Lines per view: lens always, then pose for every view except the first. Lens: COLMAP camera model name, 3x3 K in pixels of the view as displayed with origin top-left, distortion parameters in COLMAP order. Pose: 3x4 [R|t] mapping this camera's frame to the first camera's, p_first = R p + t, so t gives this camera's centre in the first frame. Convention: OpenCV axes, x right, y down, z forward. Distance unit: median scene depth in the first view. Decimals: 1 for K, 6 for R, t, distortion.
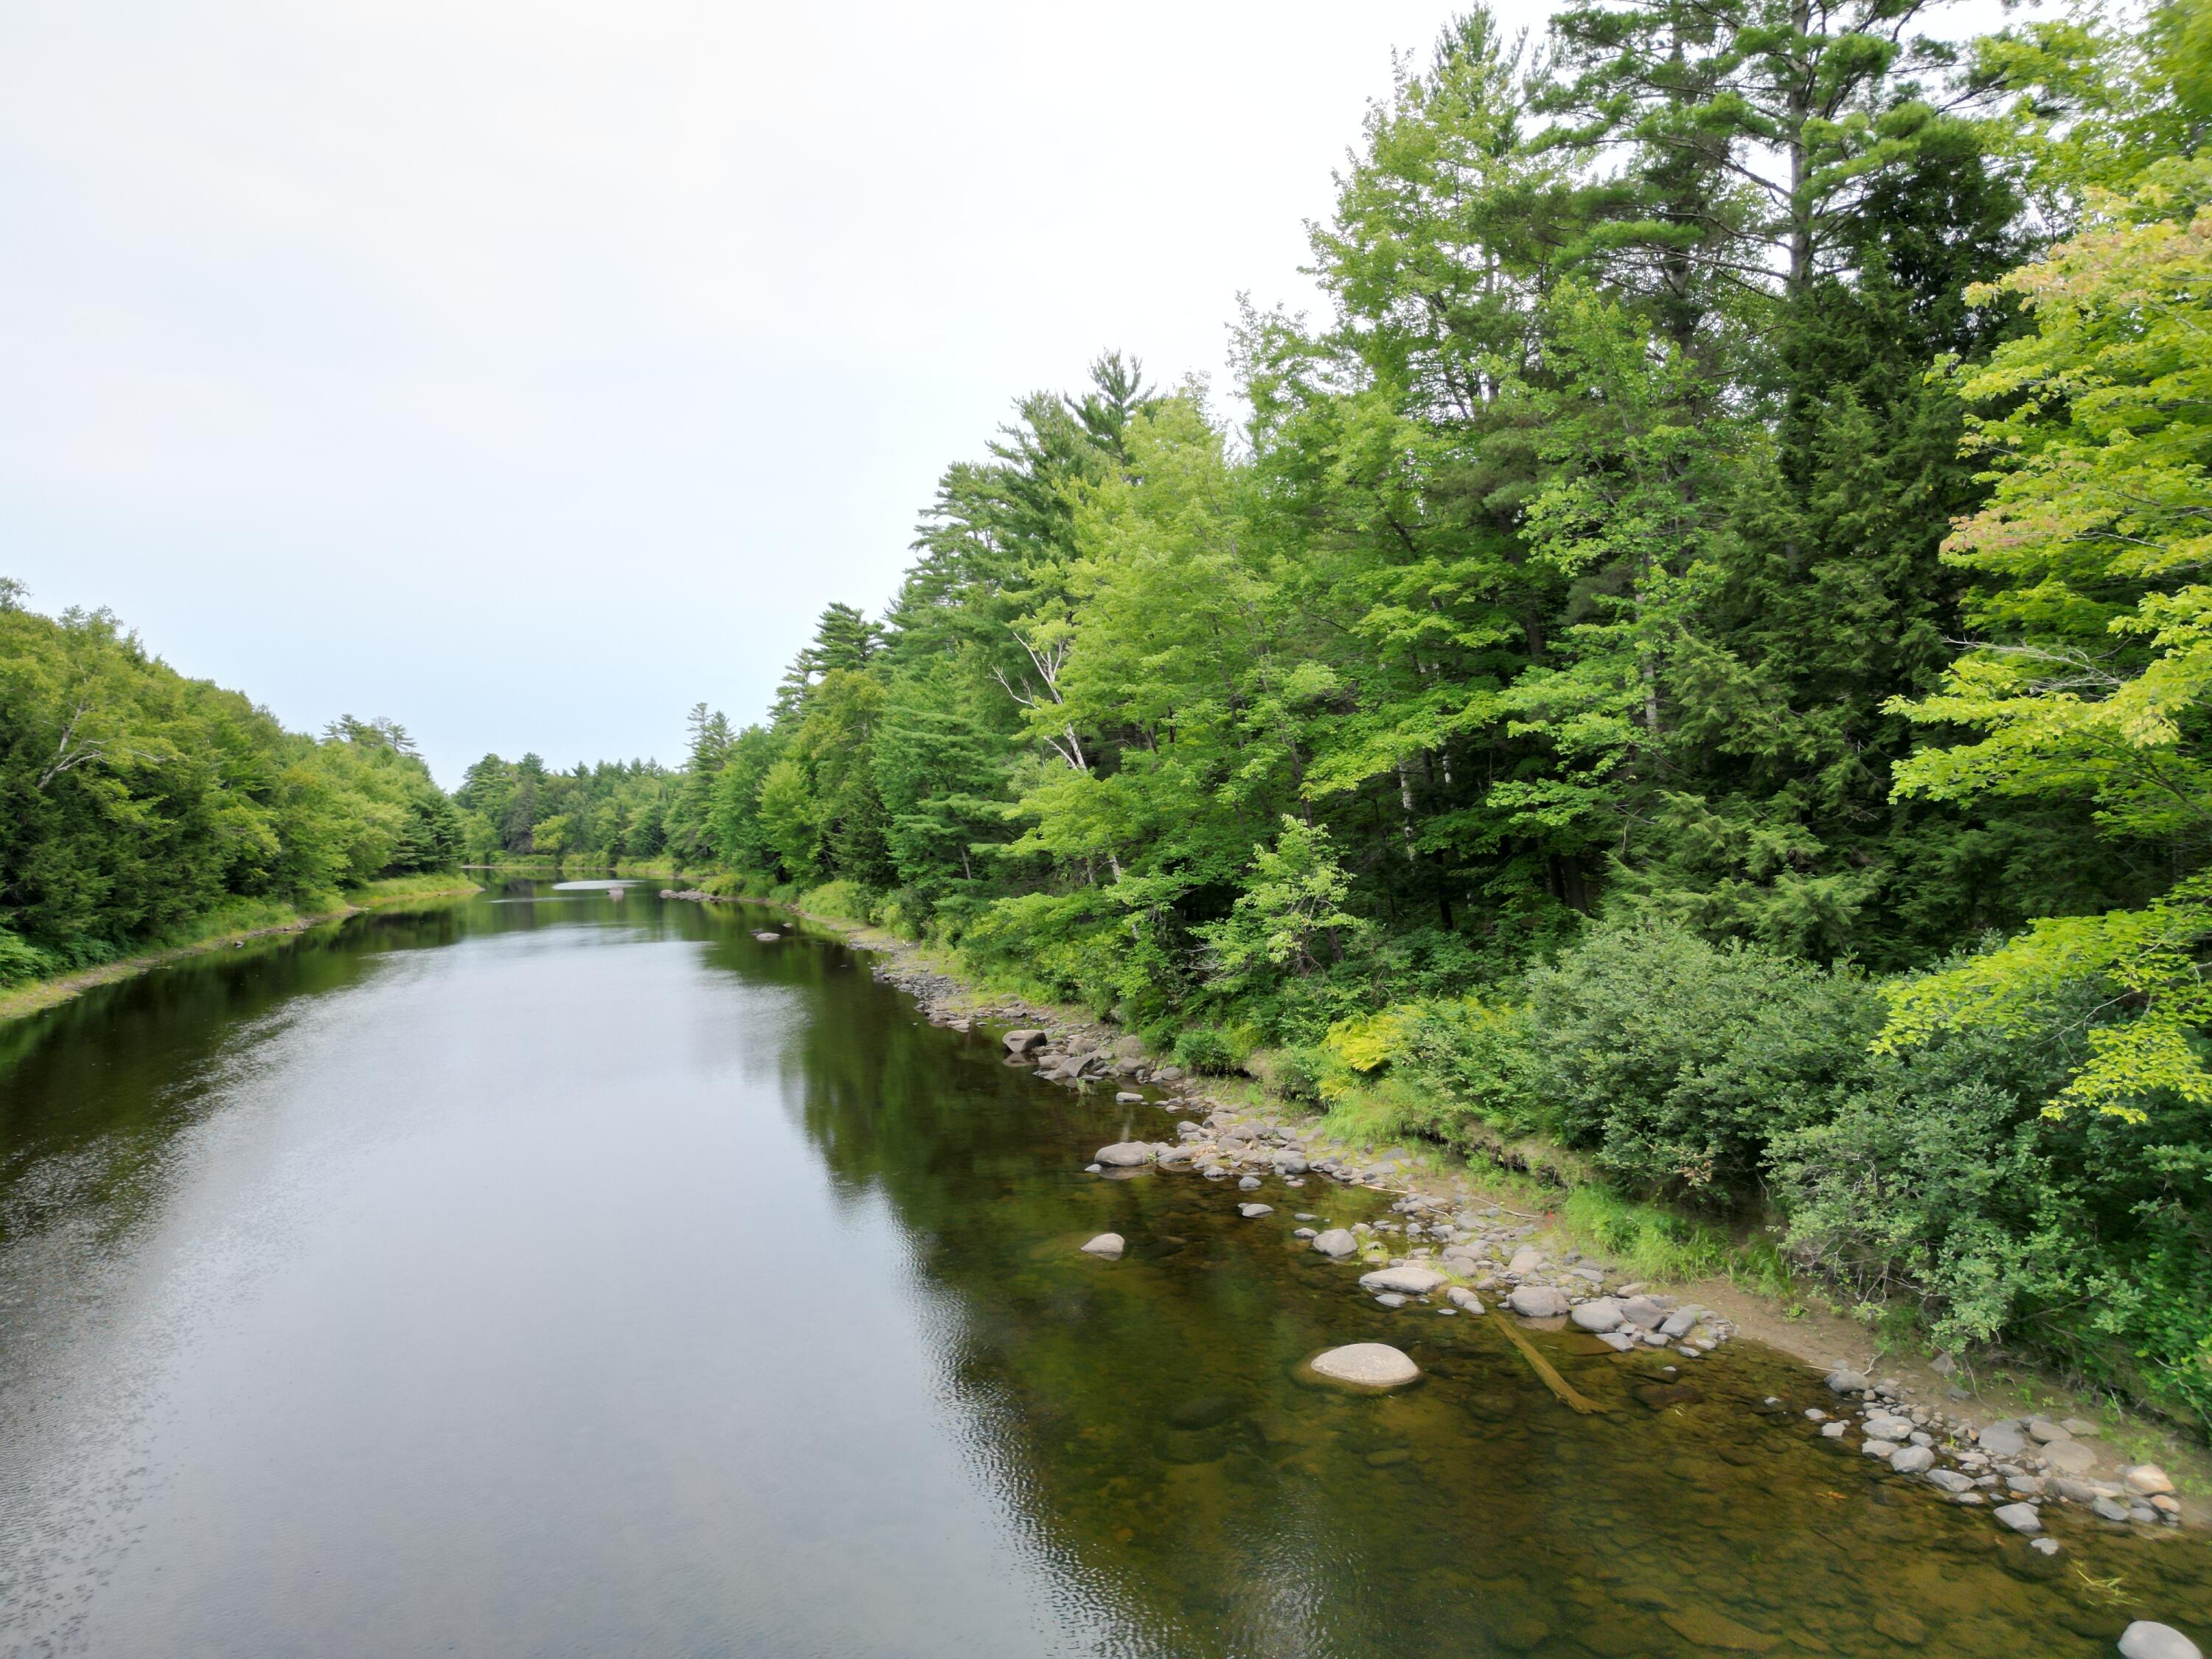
lens RADIAL K [[1574.0, 0, 1088.5], [0, 1574.0, 796.3], [0, 0, 1]] dist [0.050330, -0.029346]
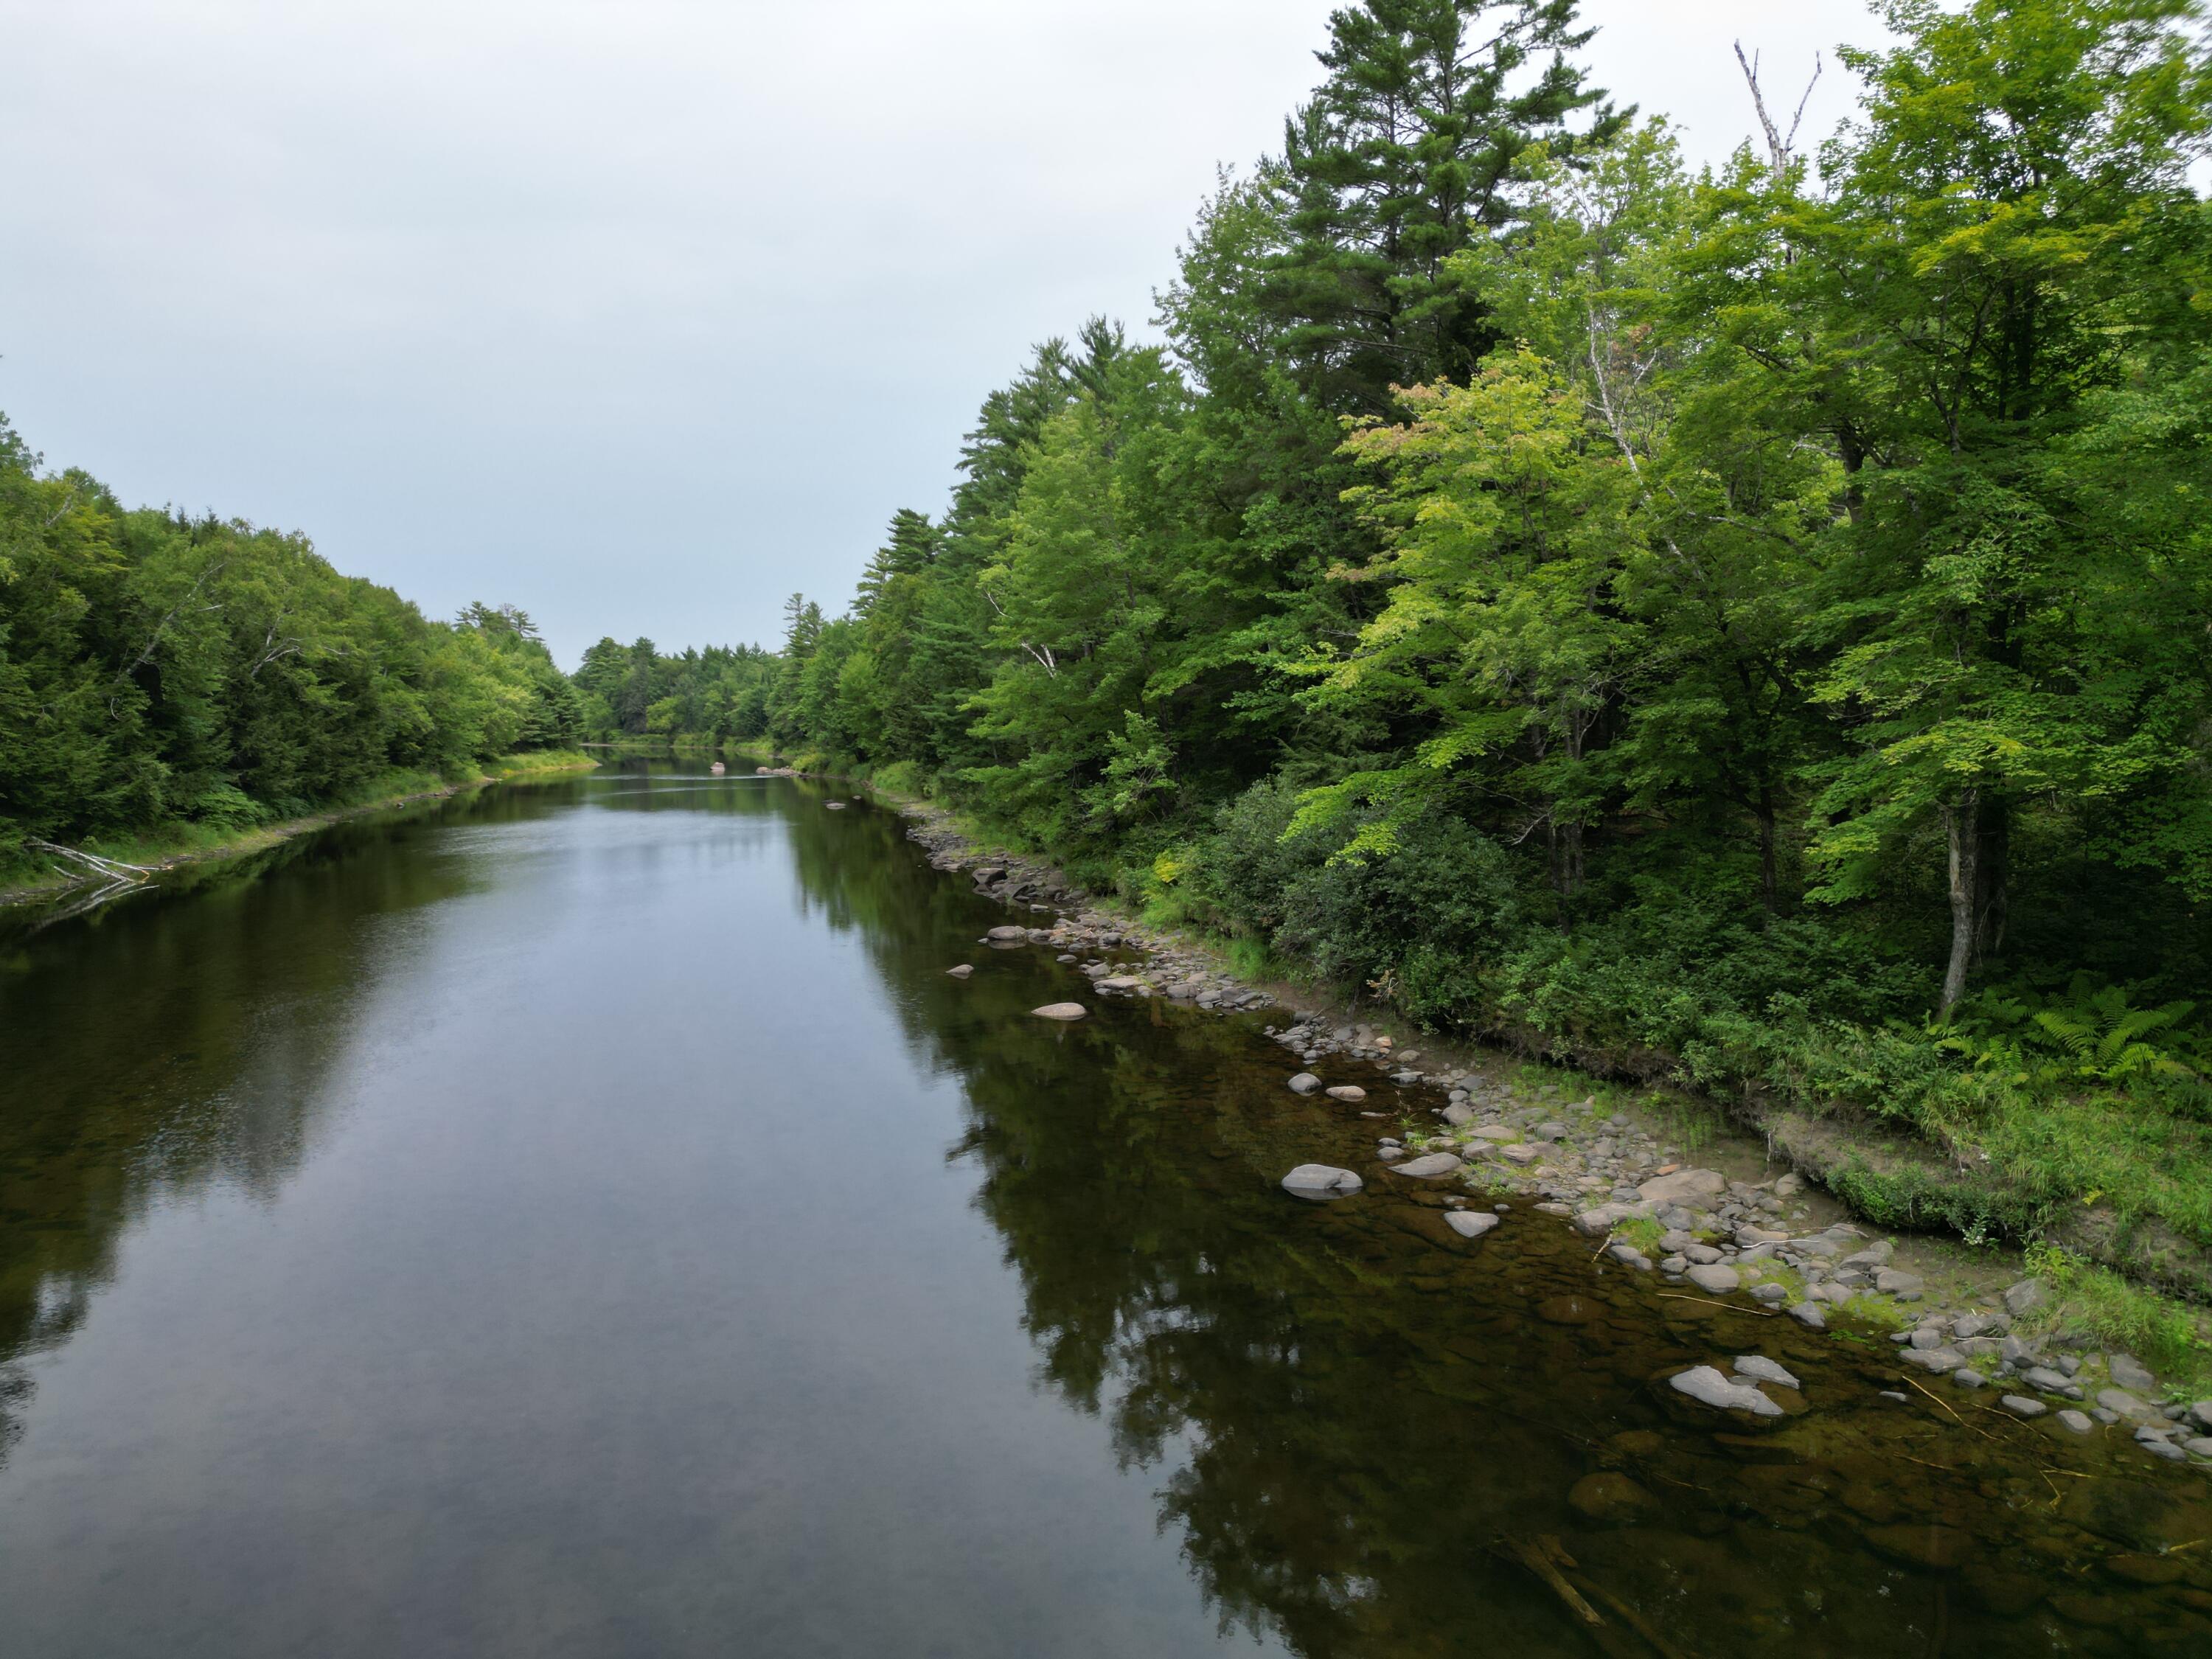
lens RADIAL K [[1574.0, 0, 1081.6], [0, 1574.0, 827.9], [0, 0, 1]] dist [0.050330, -0.029346]
pose [[0.997450, 0.014066, -0.069966, 0.076948], [-0.007505, 0.995623, 0.093160, -0.006718], [0.070970, -0.092398, 0.993190, -0.192202]]
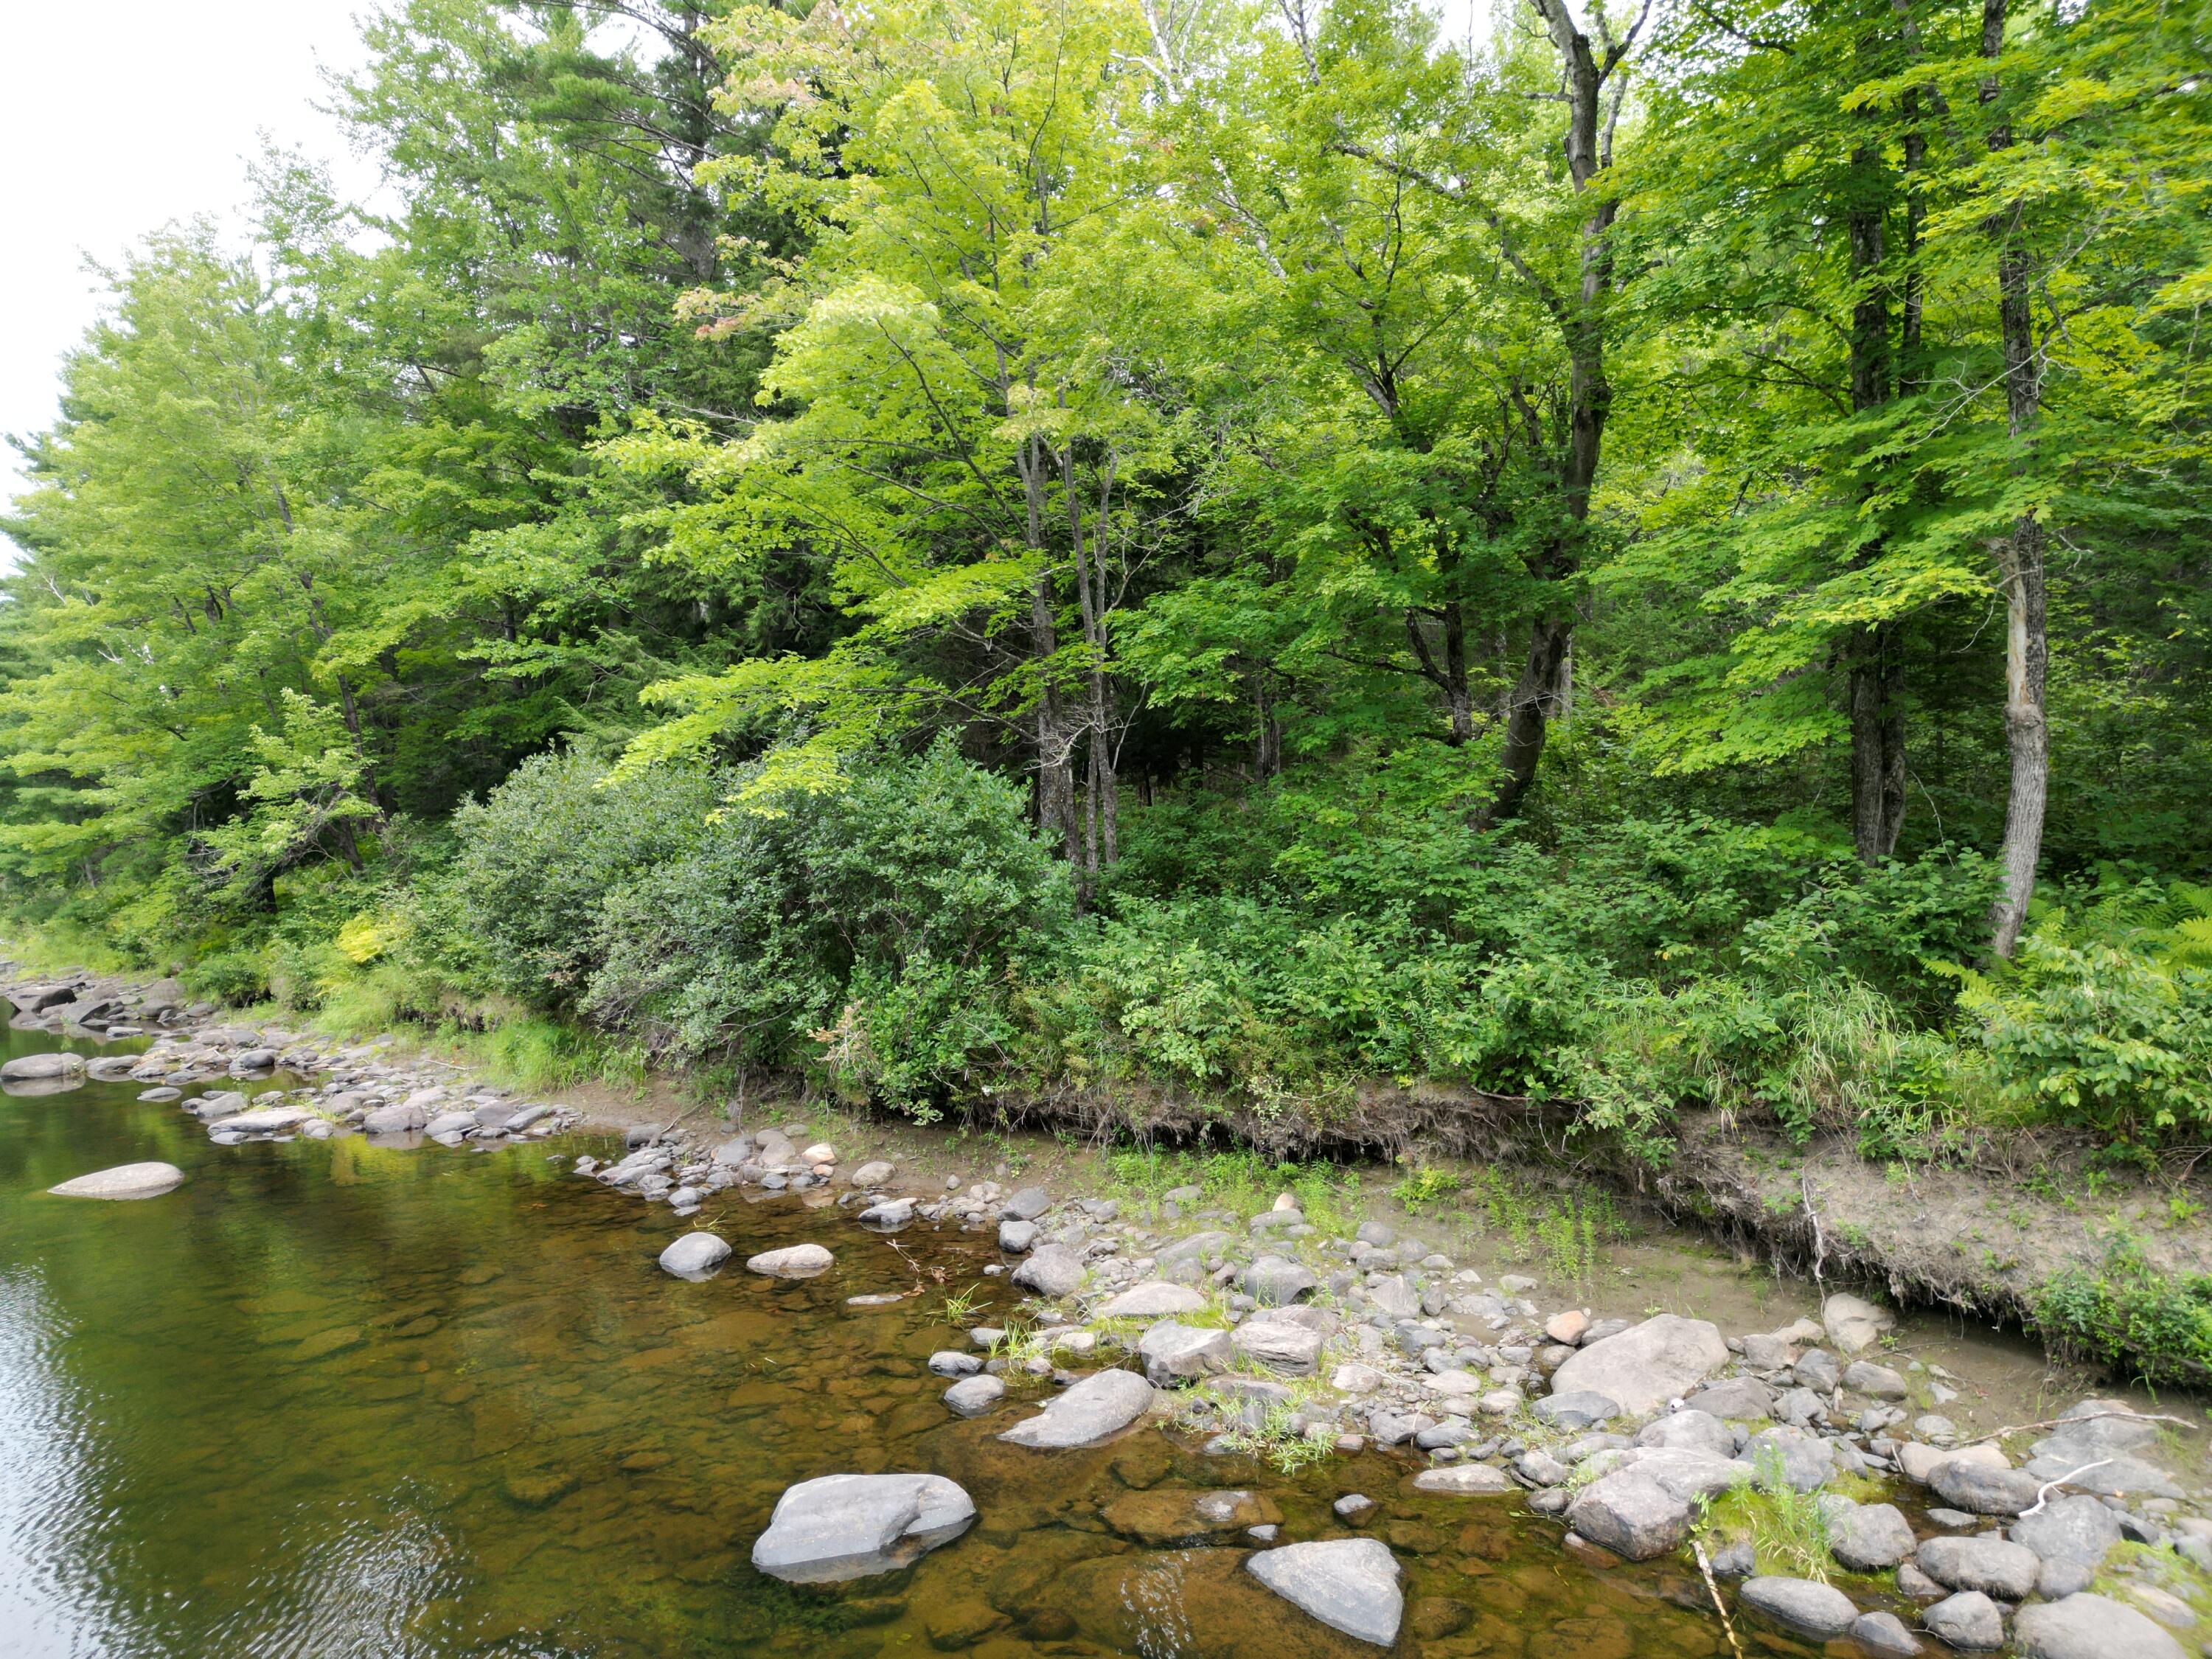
lens RADIAL K [[1574.0, 0, 1148.7], [0, 1574.0, 822.0], [0, 0, 1]] dist [0.050330, -0.029346]
pose [[0.902788, -0.003779, 0.430068, 0.073995], [0.003724, 0.999993, 0.000970, 0.036153], [-0.430069, 0.000726, 0.902796, -0.018428]]
